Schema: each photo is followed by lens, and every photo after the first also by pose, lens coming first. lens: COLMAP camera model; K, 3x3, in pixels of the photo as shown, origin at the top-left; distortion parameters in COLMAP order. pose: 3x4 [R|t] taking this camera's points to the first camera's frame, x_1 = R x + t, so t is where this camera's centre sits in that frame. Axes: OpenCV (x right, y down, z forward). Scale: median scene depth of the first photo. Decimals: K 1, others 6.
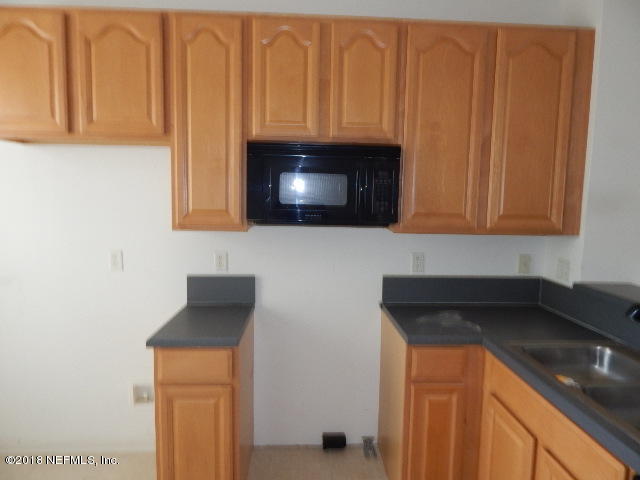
lens RADIAL K [[412.3, 0, 320.0], [0, 412.3, 240.0], [0, 0, 1]] dist [-0.009147, -0.003059]
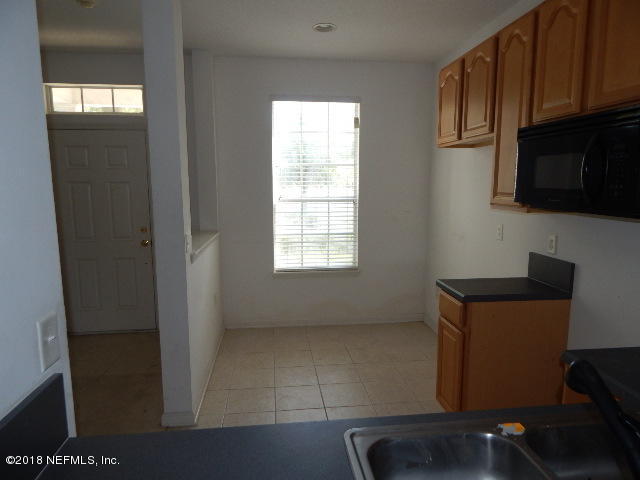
lens RADIAL K [[412.3, 0, 320.0], [0, 412.3, 240.0], [0, 0, 1]] dist [-0.009147, -0.003059]
pose [[0.071547, 0.118666, -0.990353, 0.849606], [-0.094605, 0.989229, 0.111697, -0.023805], [0.992940, 0.085701, 0.082003, 0.398767]]
